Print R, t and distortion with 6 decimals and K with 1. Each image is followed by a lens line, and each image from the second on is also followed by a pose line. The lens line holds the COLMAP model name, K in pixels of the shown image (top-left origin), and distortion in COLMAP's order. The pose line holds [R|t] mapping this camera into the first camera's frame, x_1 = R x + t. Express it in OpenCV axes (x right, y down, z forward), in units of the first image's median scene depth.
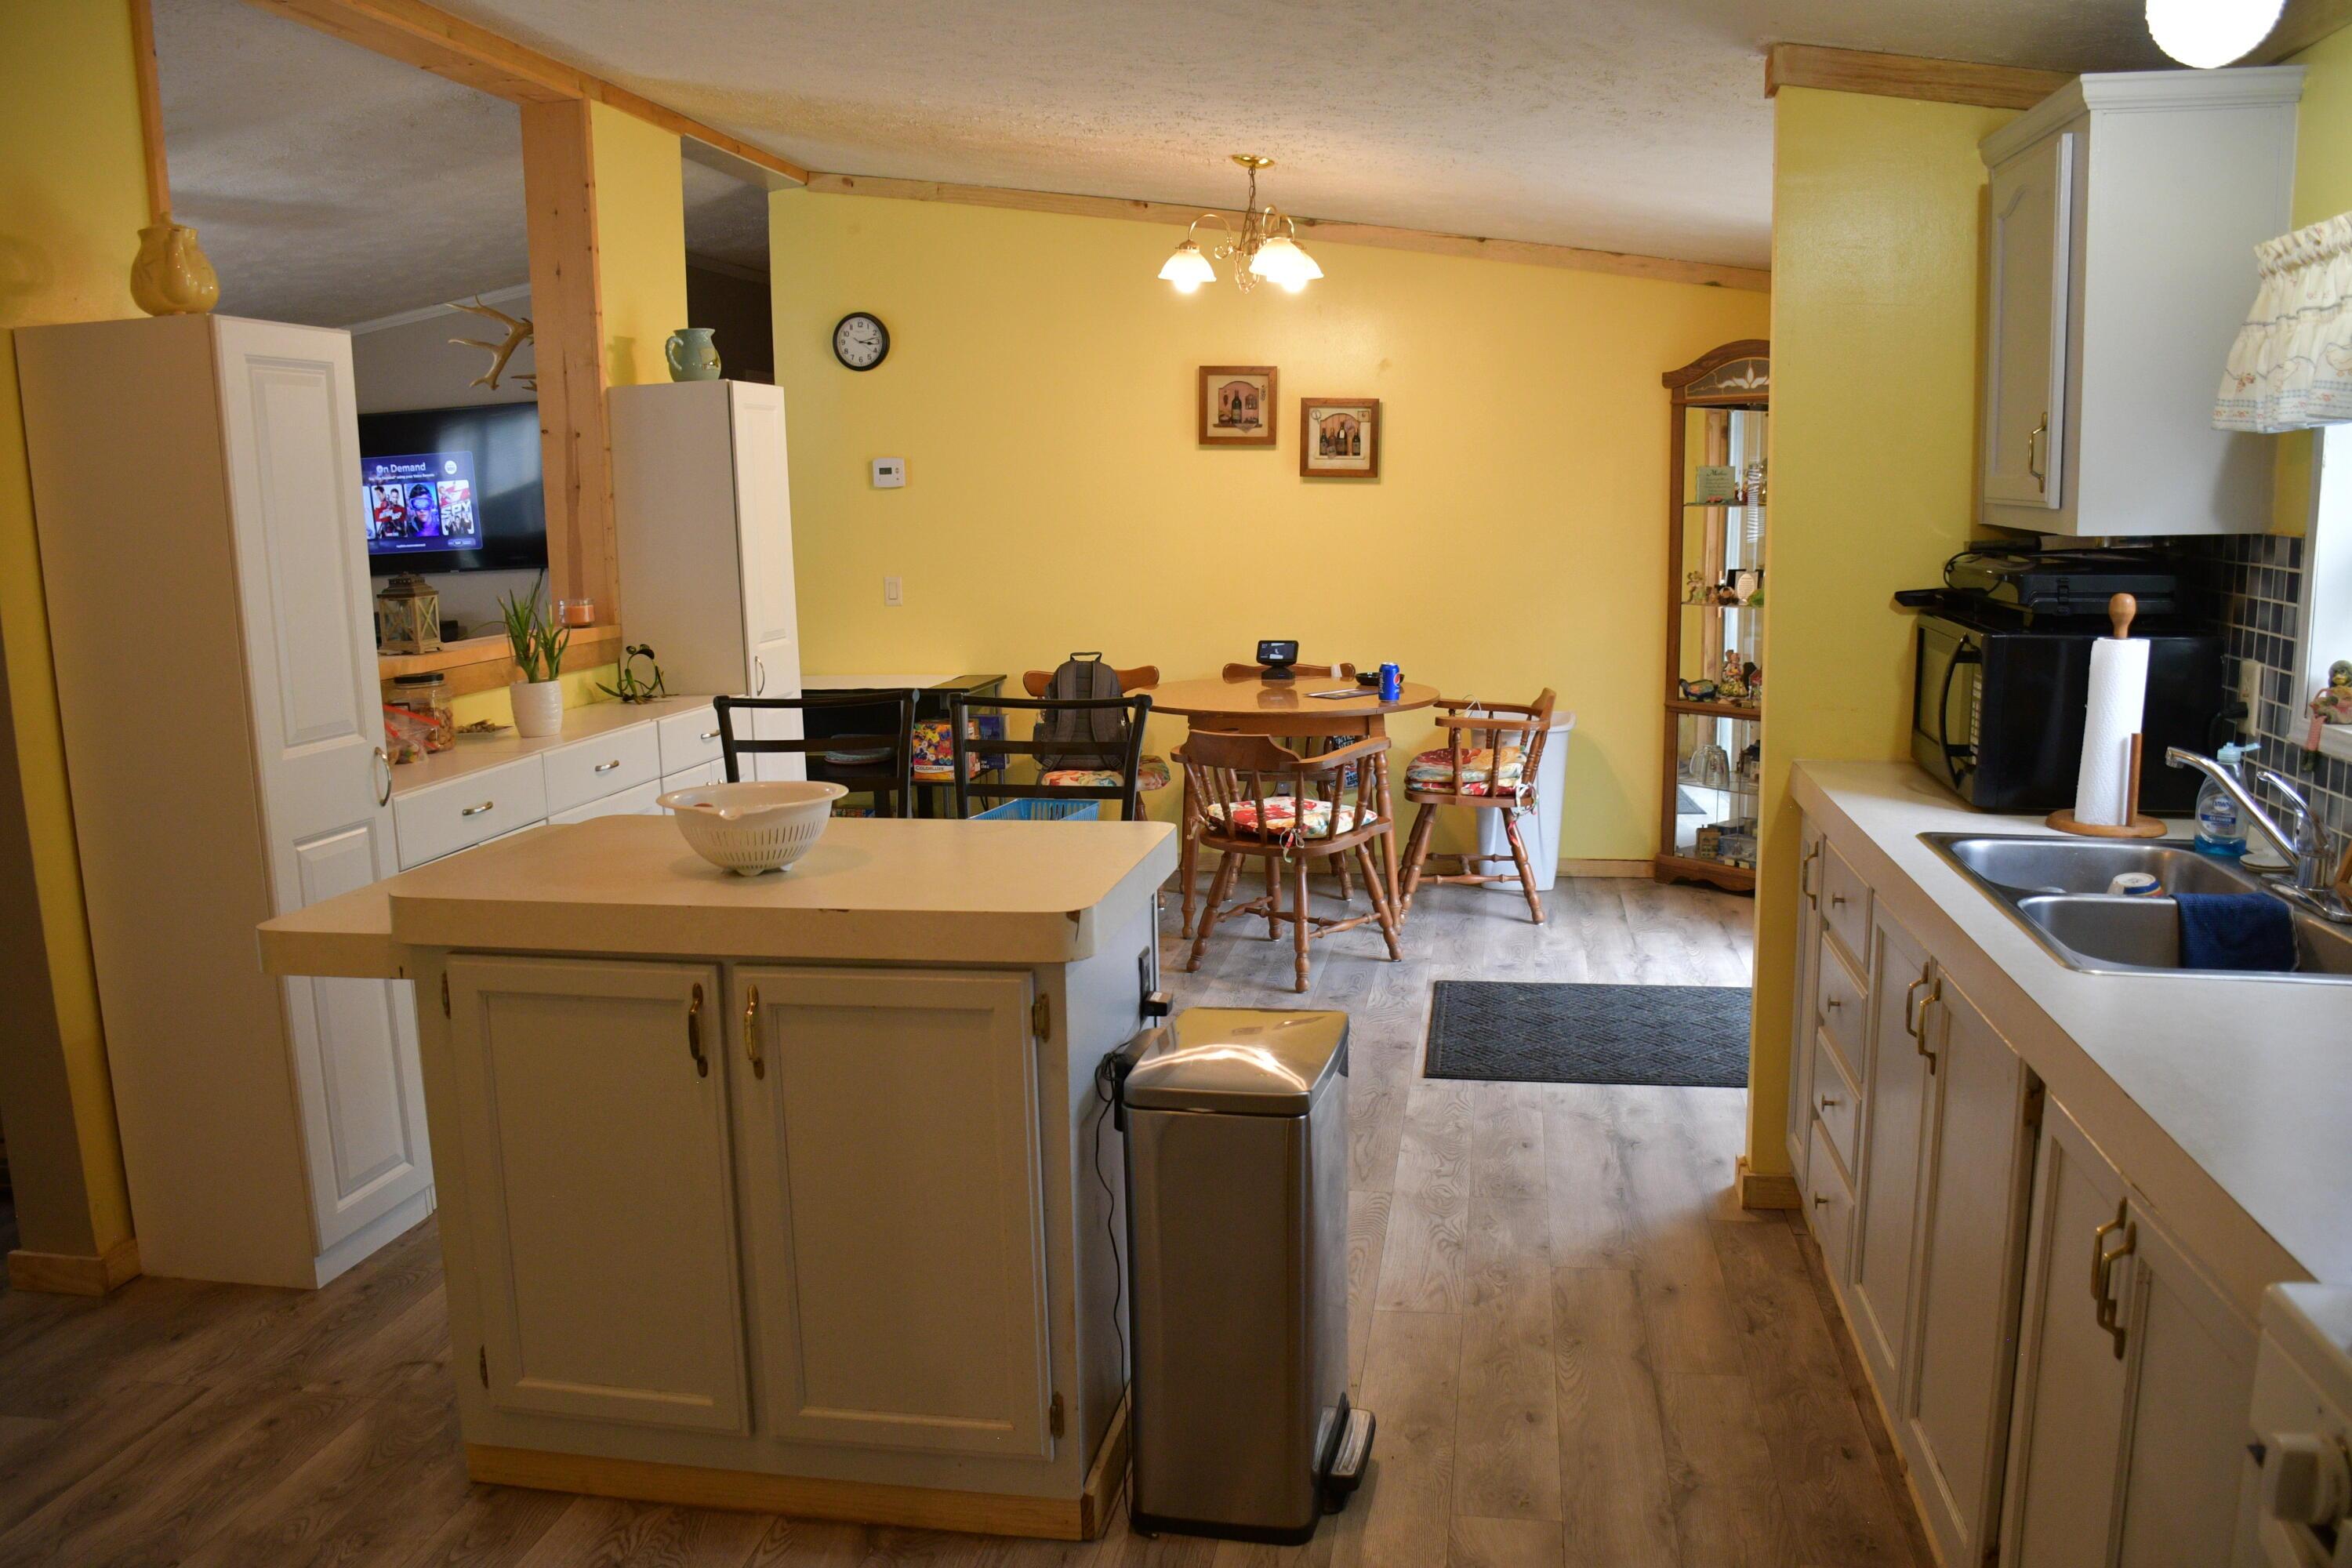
lens RADIAL K [[1824.7, 0, 1176.6], [0, 1824.7, 832.4], [0, 0, 1]] dist [-0.152856, 0.101323]
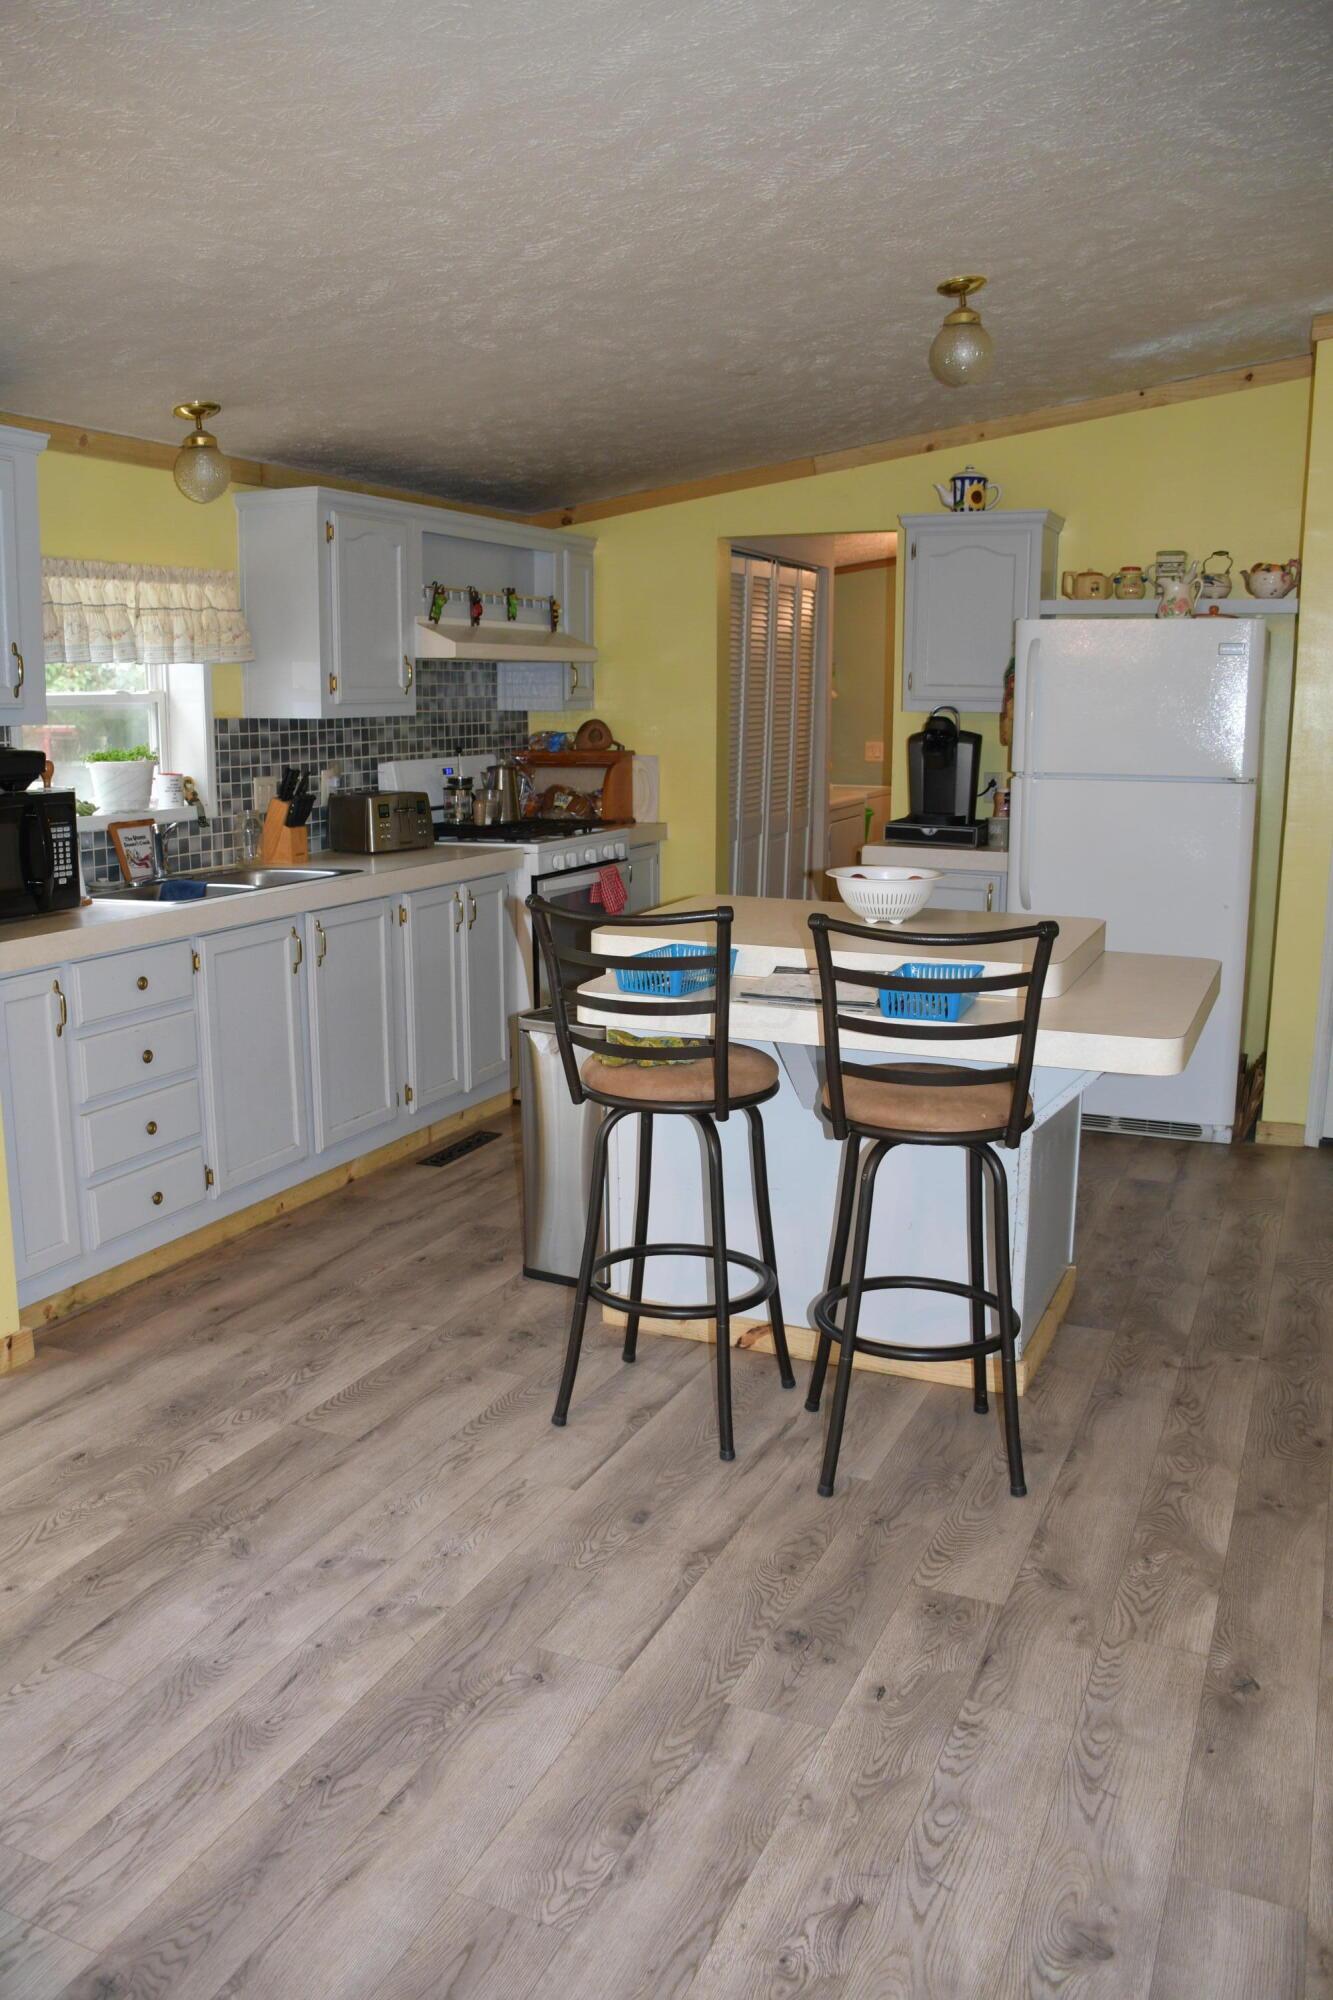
lens RADIAL K [[1551.6, 0, 666.5], [0, 1551.6, 1000.0], [0, 0, 1]] dist [-0.152856, 0.101323]
pose [[-0.971426, -0.028832, 0.235584, -0.287559], [0.059044, 0.932032, 0.357534, -0.320426], [-0.229881, 0.361228, -0.903698, 1.788384]]
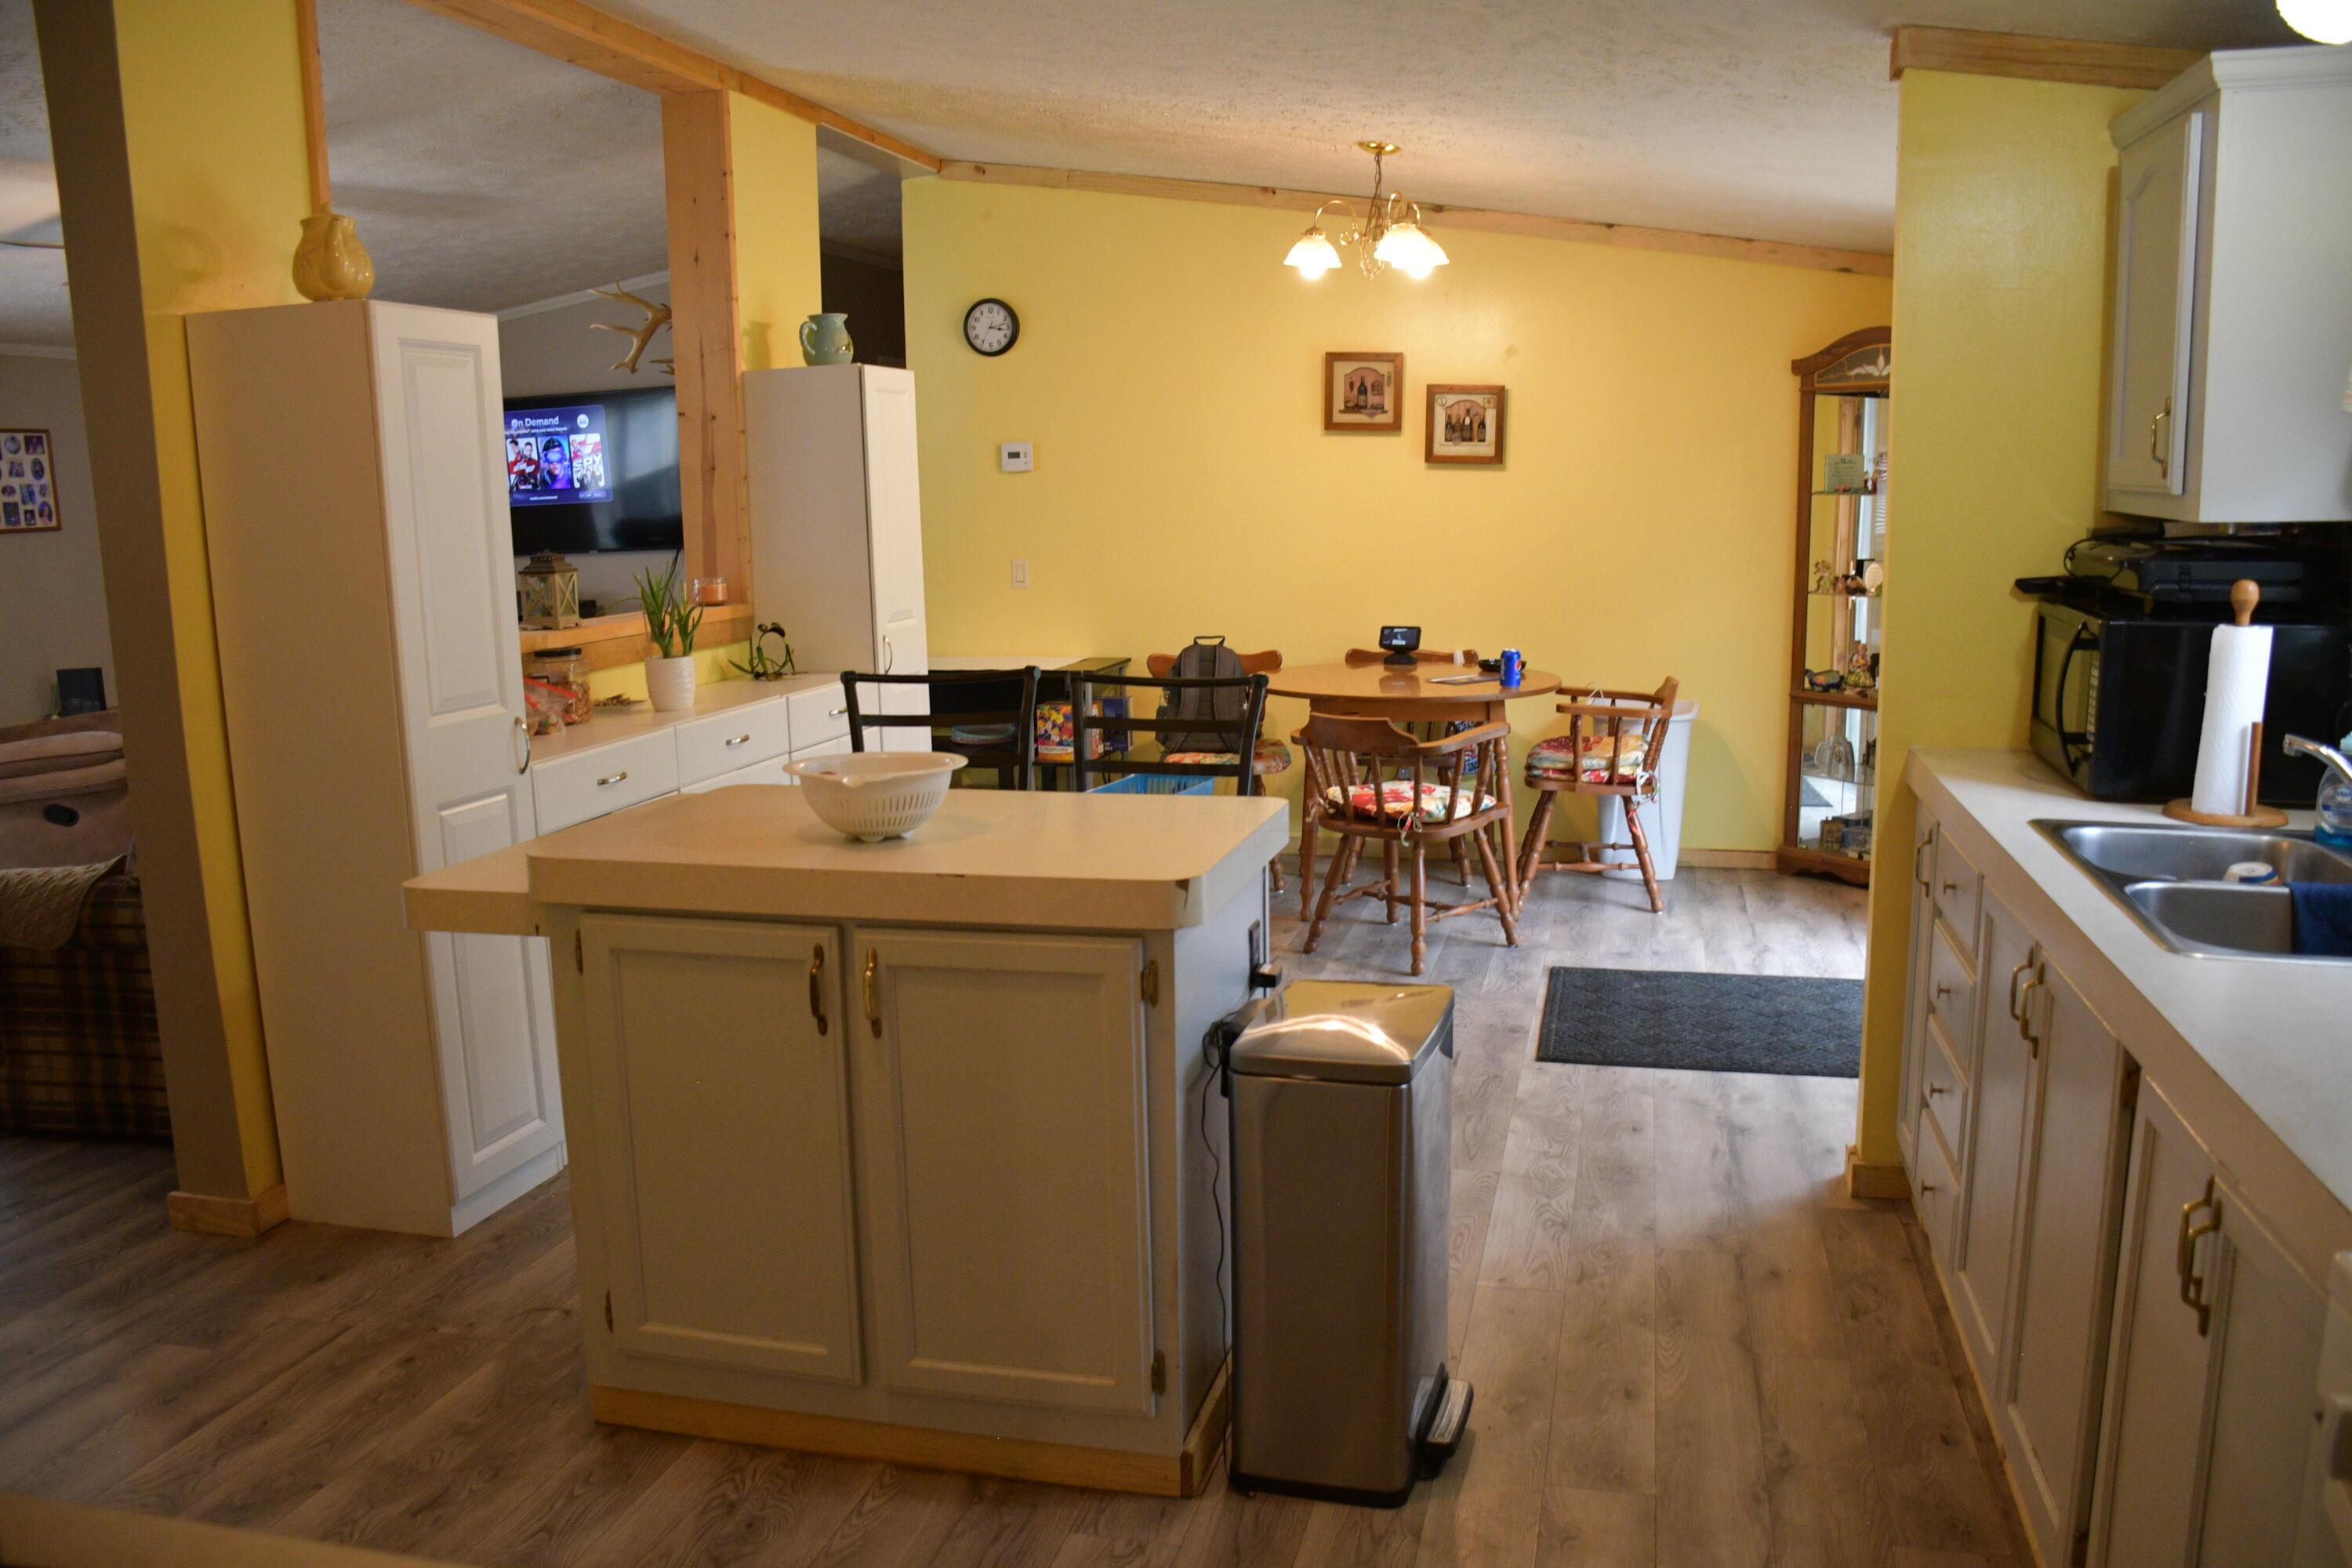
lens RADIAL K [[1824.7, 0, 1176.6], [0, 1824.7, 832.4], [0, 0, 1]] dist [-0.152856, 0.101323]
pose [[0.997488, 0.015735, -0.069071, 0.006950], [-0.015287, 0.999859, 0.007009, 0.006301], [0.069172, -0.005935, 0.997587, -0.016148]]
